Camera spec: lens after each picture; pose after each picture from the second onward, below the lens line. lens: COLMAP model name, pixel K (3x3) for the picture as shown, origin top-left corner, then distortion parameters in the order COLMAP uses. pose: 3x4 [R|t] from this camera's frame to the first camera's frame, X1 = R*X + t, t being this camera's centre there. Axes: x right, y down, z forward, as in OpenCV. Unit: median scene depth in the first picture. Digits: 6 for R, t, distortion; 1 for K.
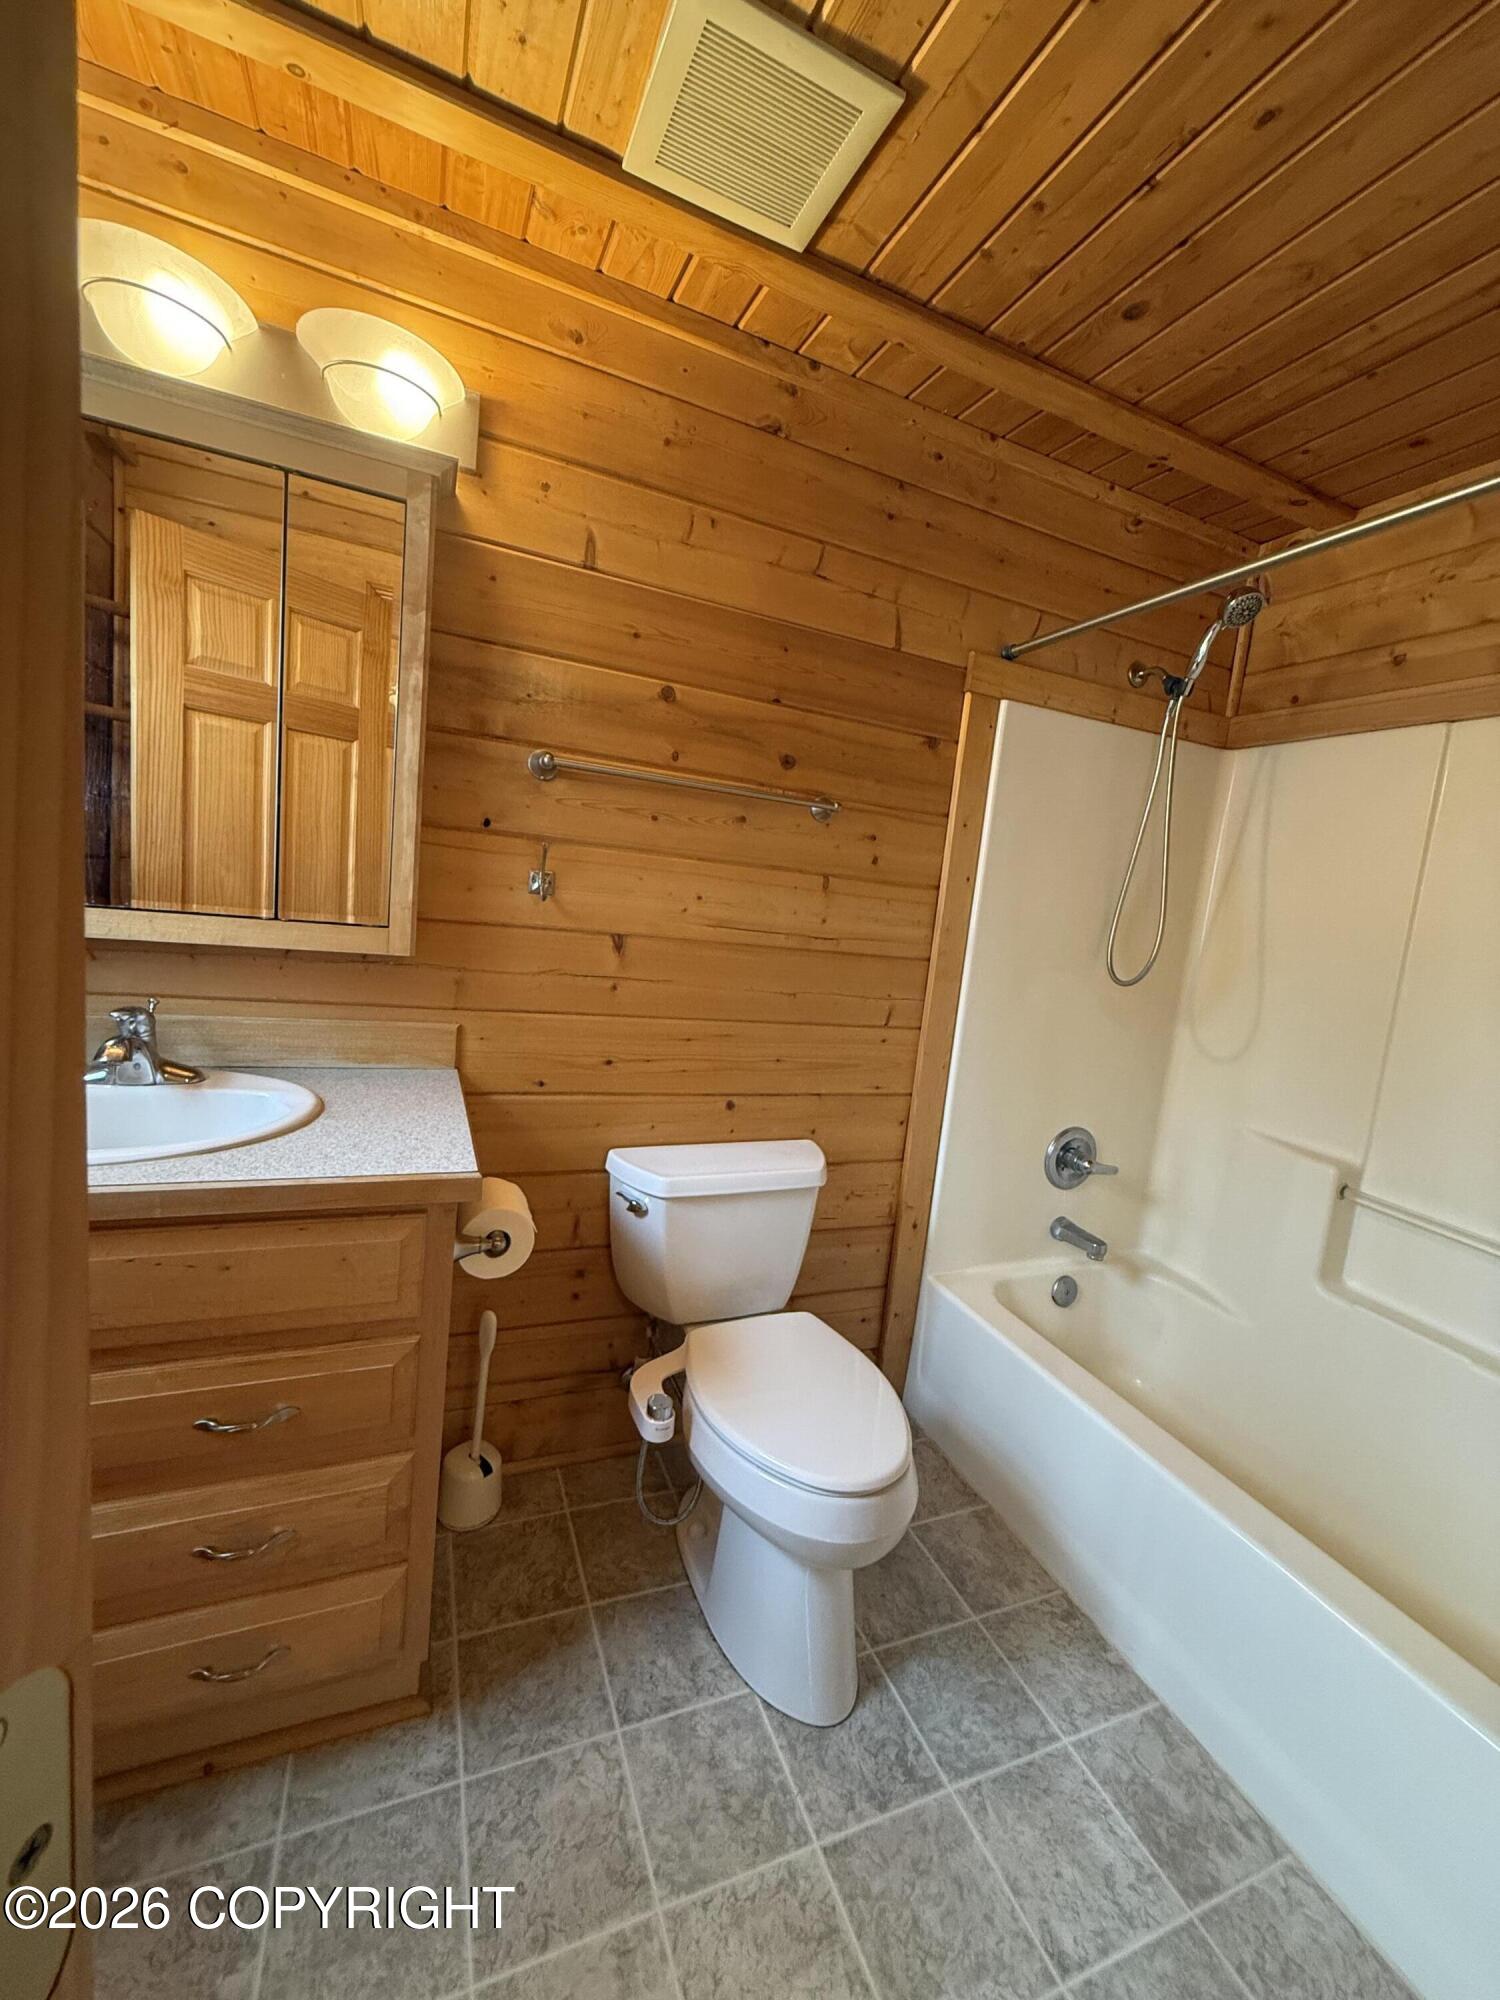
lens RADIAL K [[811.4, 0, 763.7], [0, 811.4, 995.6], [0, 0, 1]] dist [-0.004104, 0.000469]
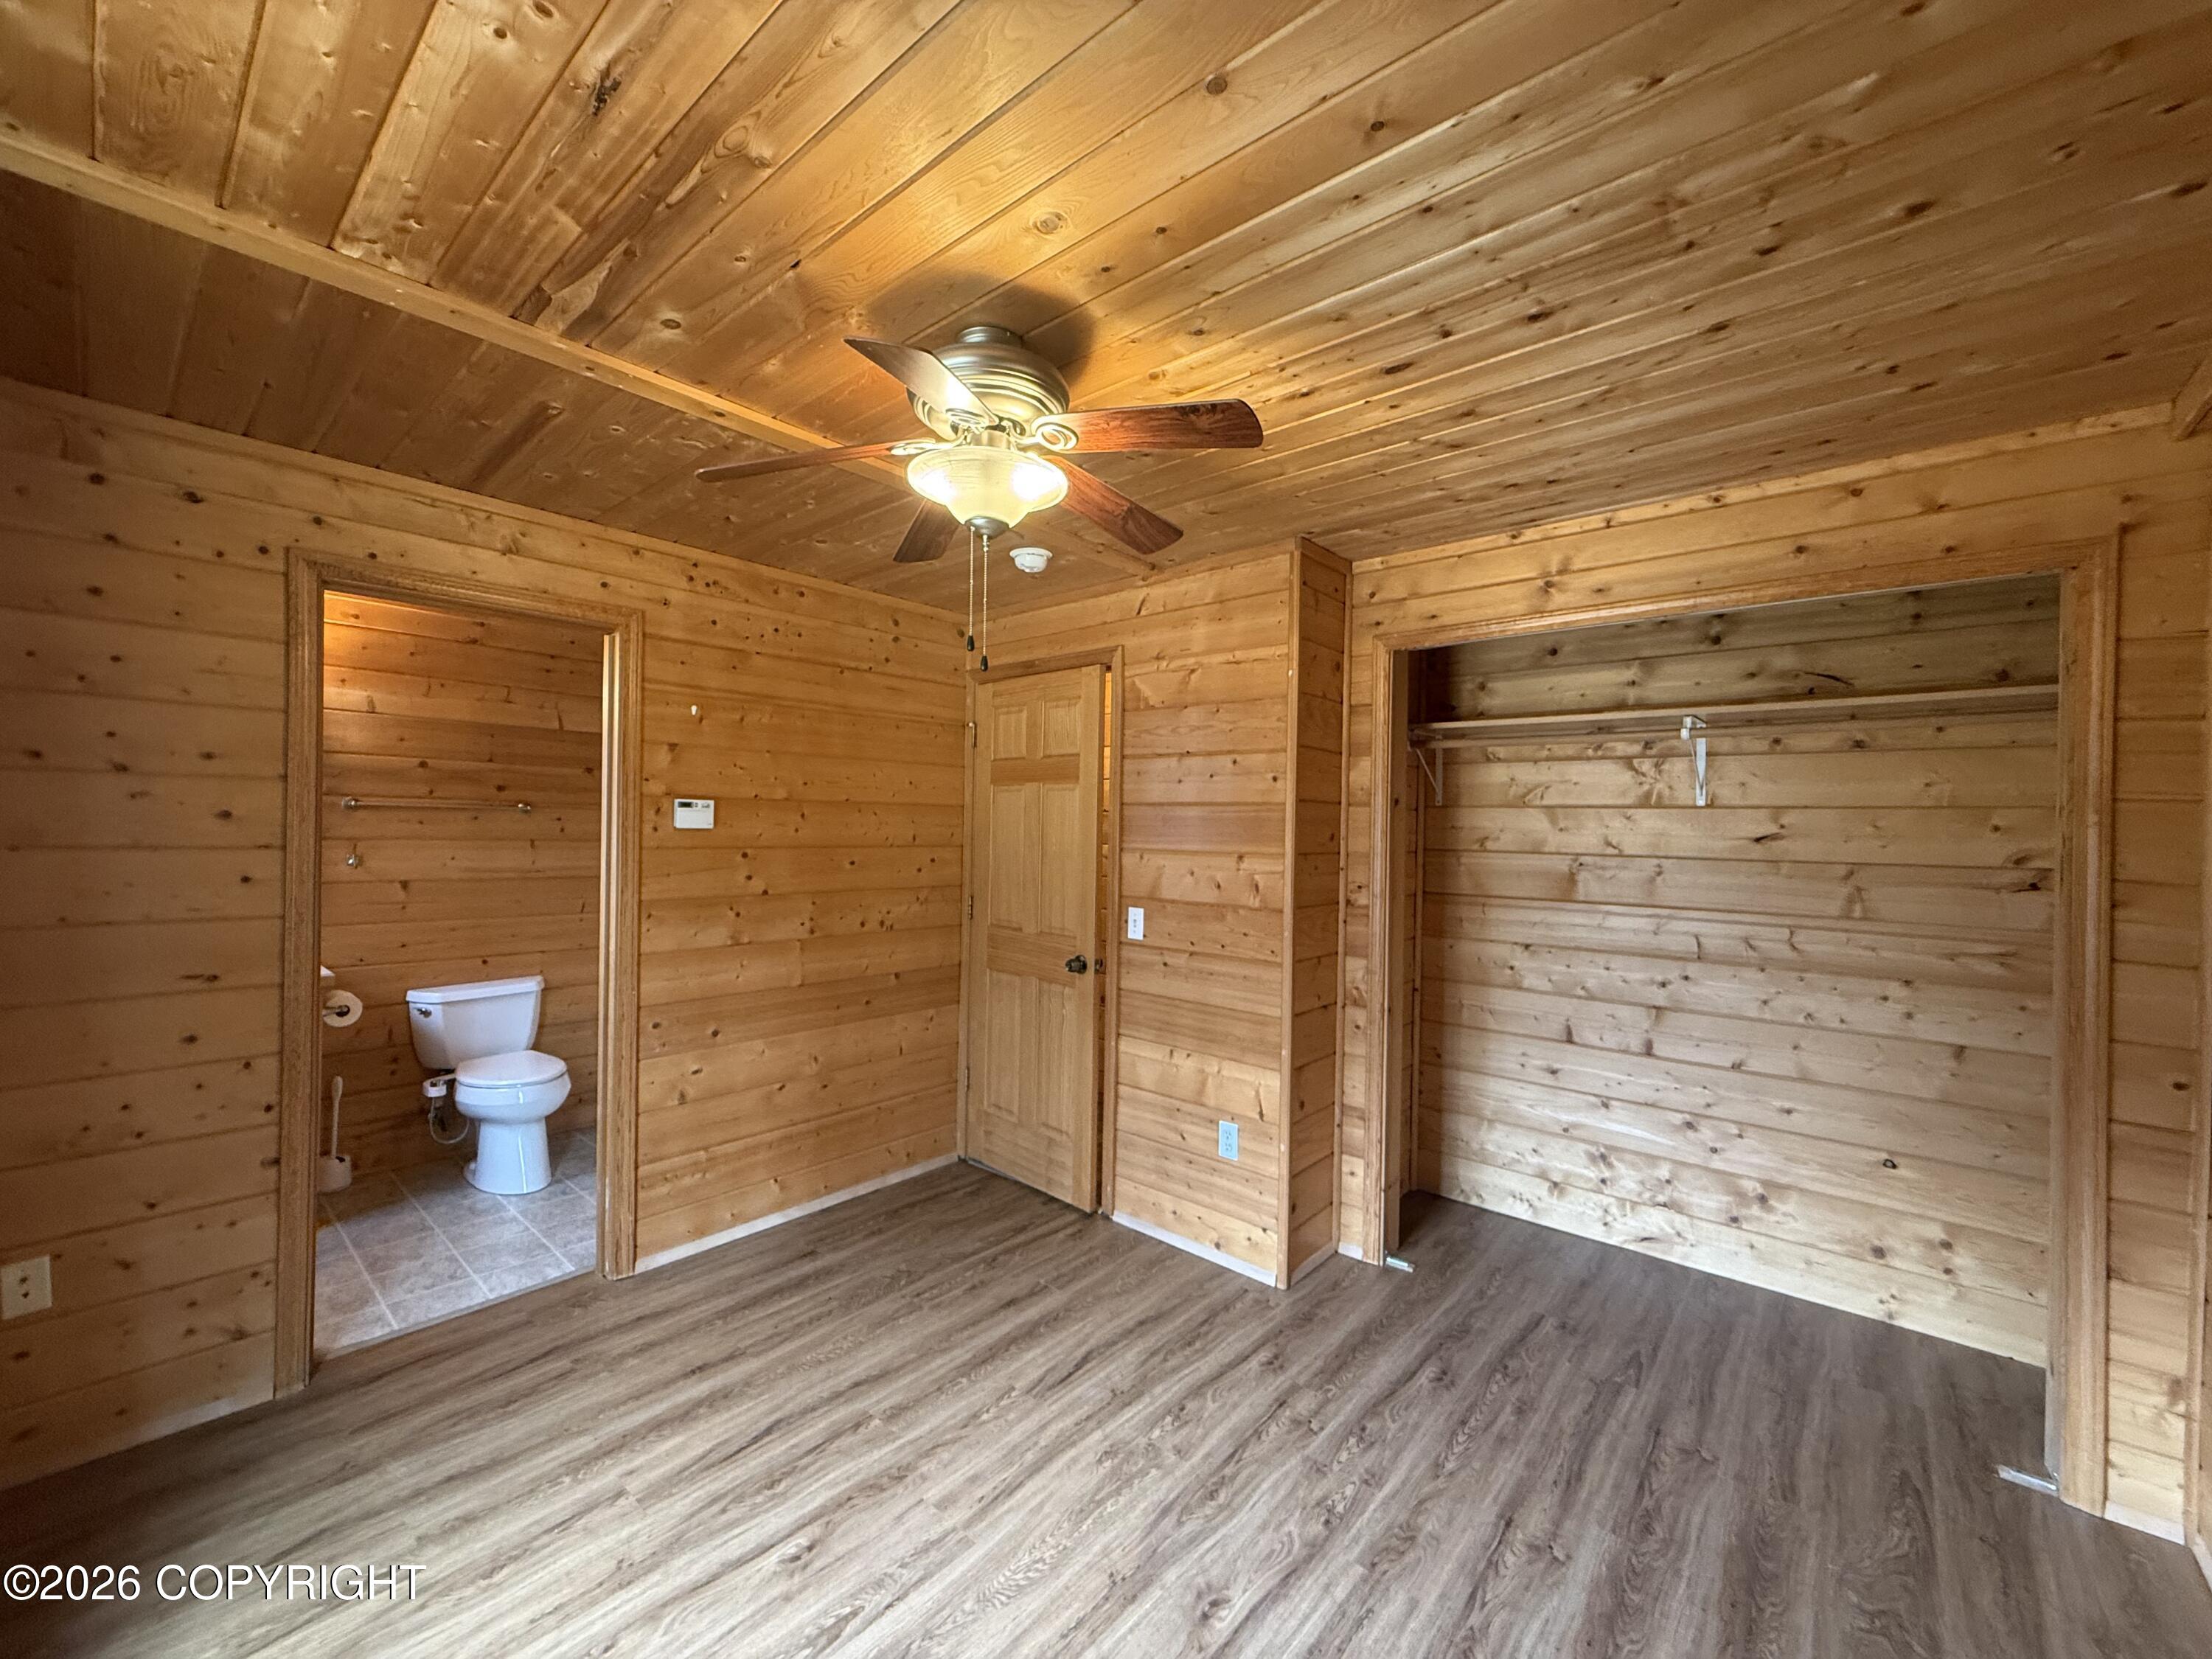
lens RADIAL K [[881.8, 0, 1100.8], [0, 881.8, 829.1], [0, 0, 1]] dist [-0.001722, 0.000060]
pose [[0.900607, -0.095664, 0.423977, 0.507468], [0.141523, 0.986861, -0.077952, 0.233297], [-0.410949, 0.130207, 0.902312, -1.864263]]
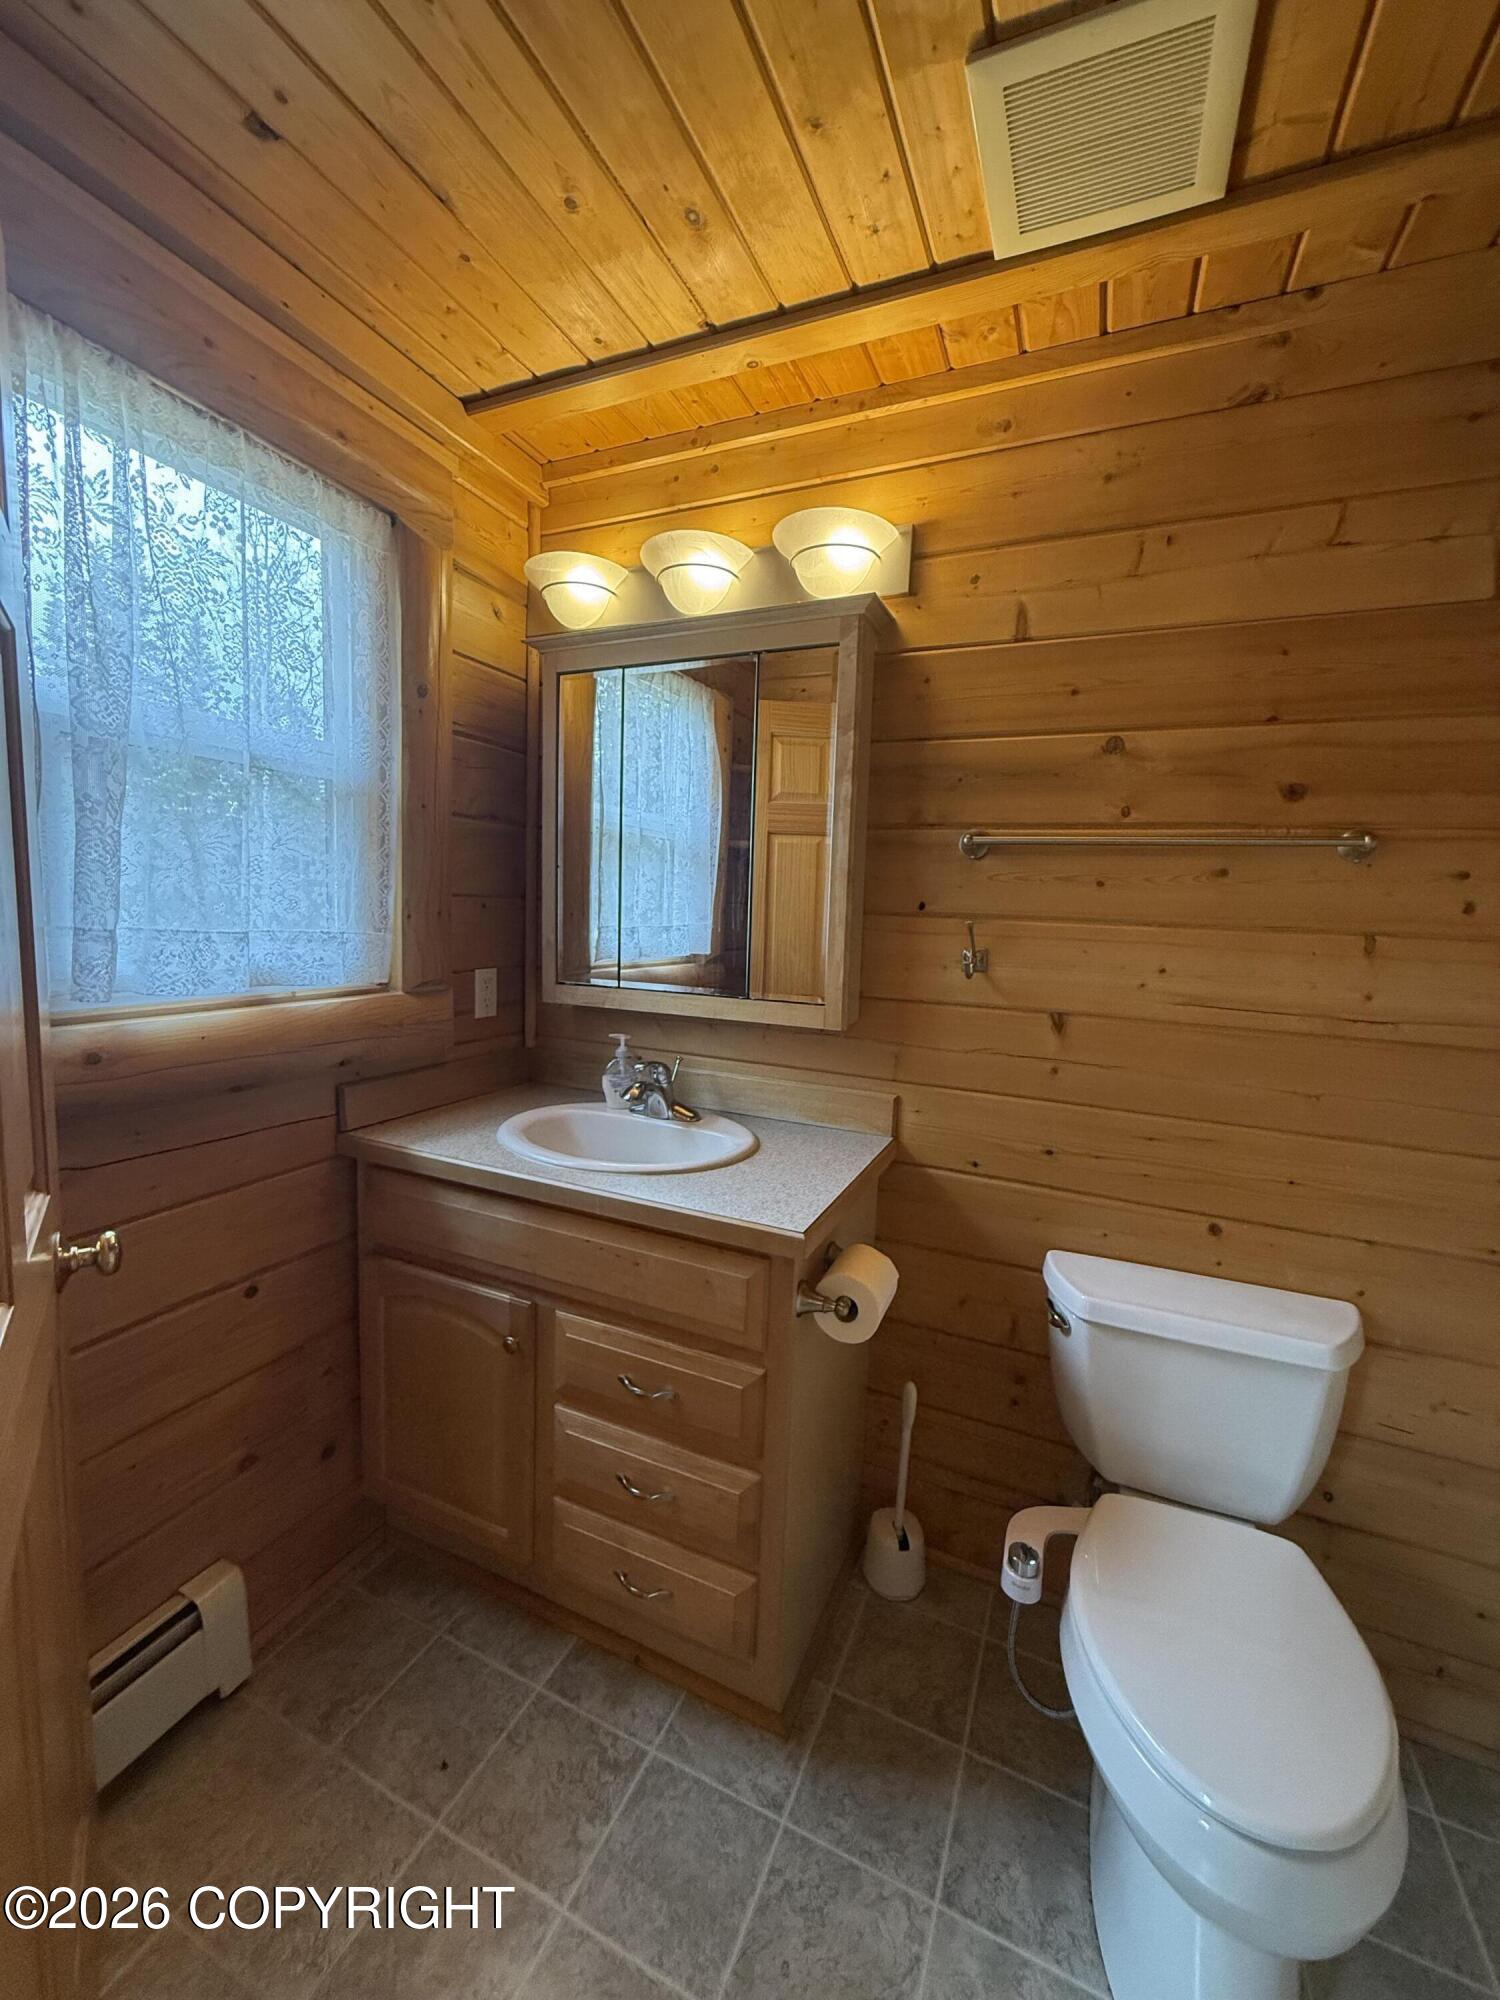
lens RADIAL K [[811.4, 0, 745.4], [0, 811.4, 988.5], [0, 0, 1]] dist [-0.004104, 0.000469]
pose [[0.667426, -0.003804, -0.744667, 0.289766], [-0.060219, 0.996436, -0.059062, -0.029652], [0.742237, 0.084262, 0.664818, 0.136193]]
